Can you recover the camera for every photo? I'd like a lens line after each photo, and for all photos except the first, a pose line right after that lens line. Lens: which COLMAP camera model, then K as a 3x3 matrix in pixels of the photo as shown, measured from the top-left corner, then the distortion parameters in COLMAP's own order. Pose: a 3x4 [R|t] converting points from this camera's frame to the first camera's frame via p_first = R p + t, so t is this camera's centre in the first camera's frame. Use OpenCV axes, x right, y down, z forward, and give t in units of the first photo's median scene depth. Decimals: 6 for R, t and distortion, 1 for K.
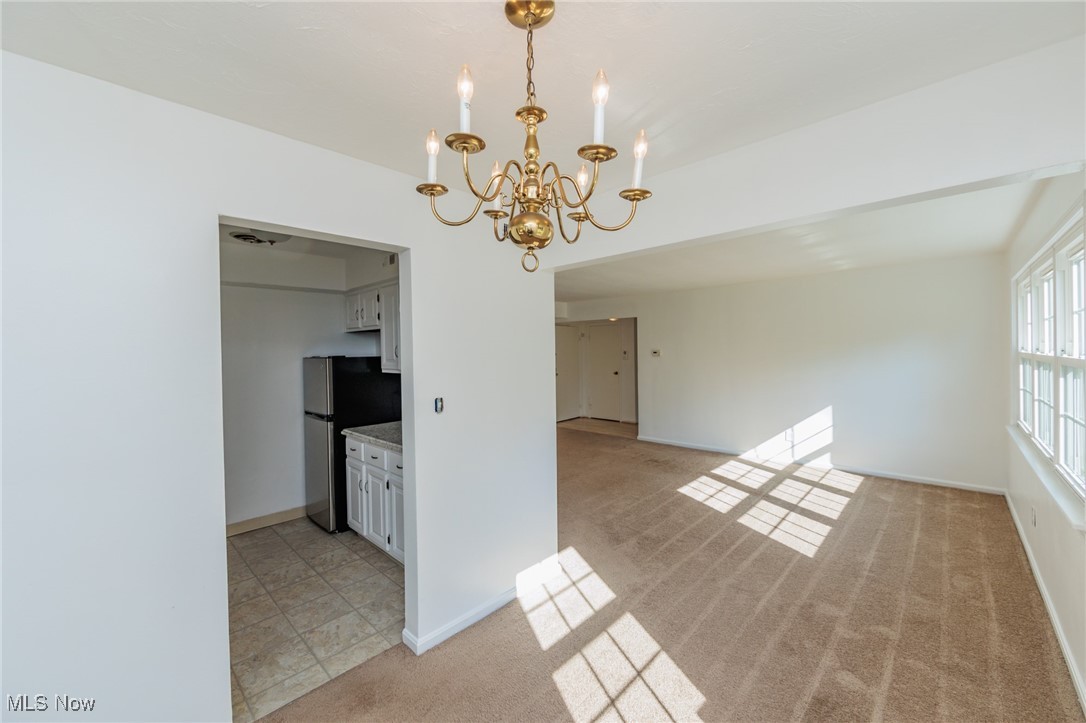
lens RADIAL K [[425.7, 0, 544.3], [0, 425.7, 353.7], [0, 0, 1]] dist [-0.000676, -0.000213]
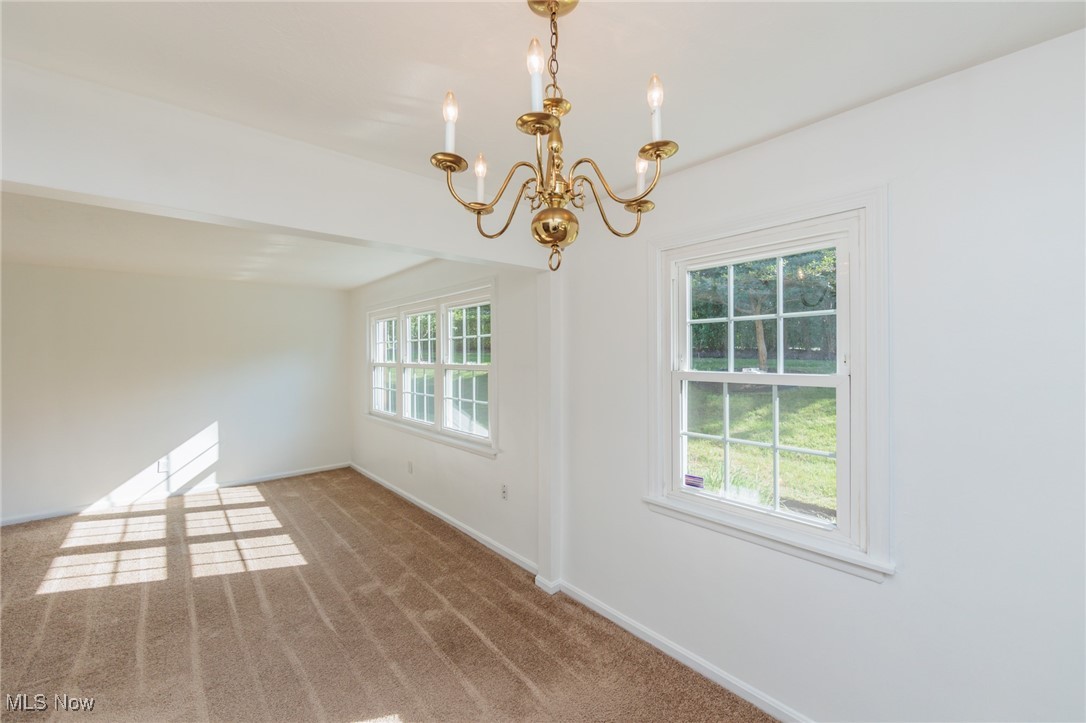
lens RADIAL K [[425.7, 0, 544.3], [0, 425.7, 353.7], [0, 0, 1]] dist [-0.000676, -0.000213]
pose [[0.080738, 0.017390, 0.996584, -0.268226], [0.014238, 0.999726, -0.018598, 0.000565], [-0.996634, 0.015691, 0.080468, 0.258441]]
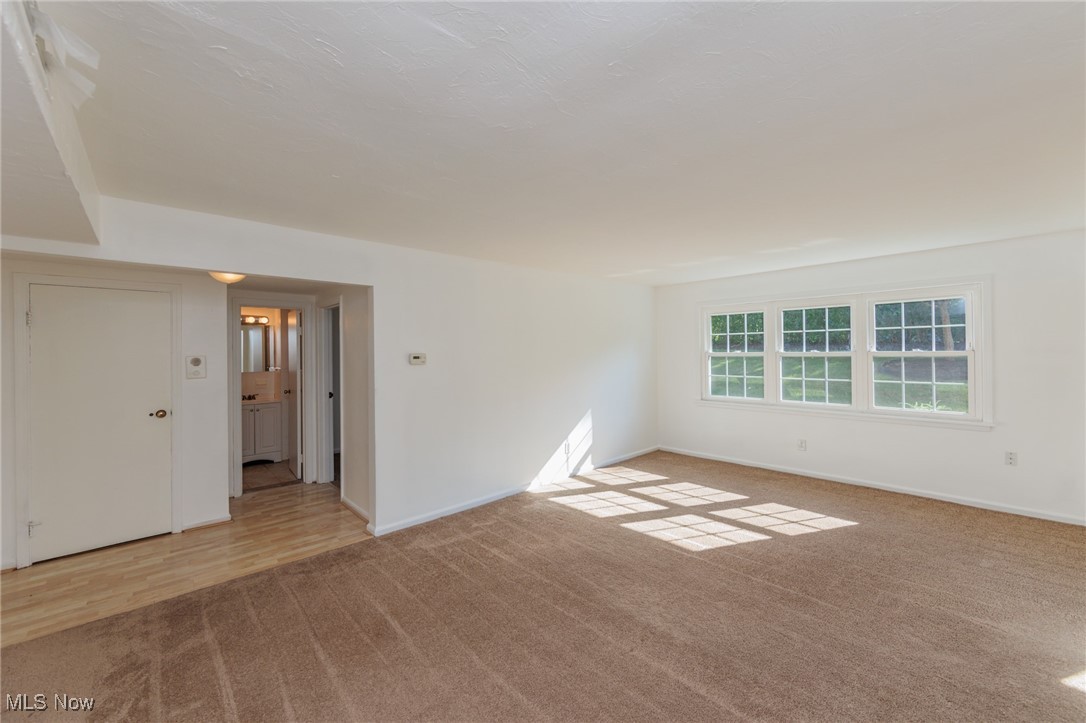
lens RADIAL K [[411.4, 0, 543.5], [0, 411.4, 355.8], [0, 0, 1]] dist [-0.001695, -0.000195]
pose [[0.037129, 0.014609, 0.999204, -0.416081], [0.020947, 0.999662, -0.015394, 0.011350], [-0.999091, 0.021502, 0.036811, 1.384841]]
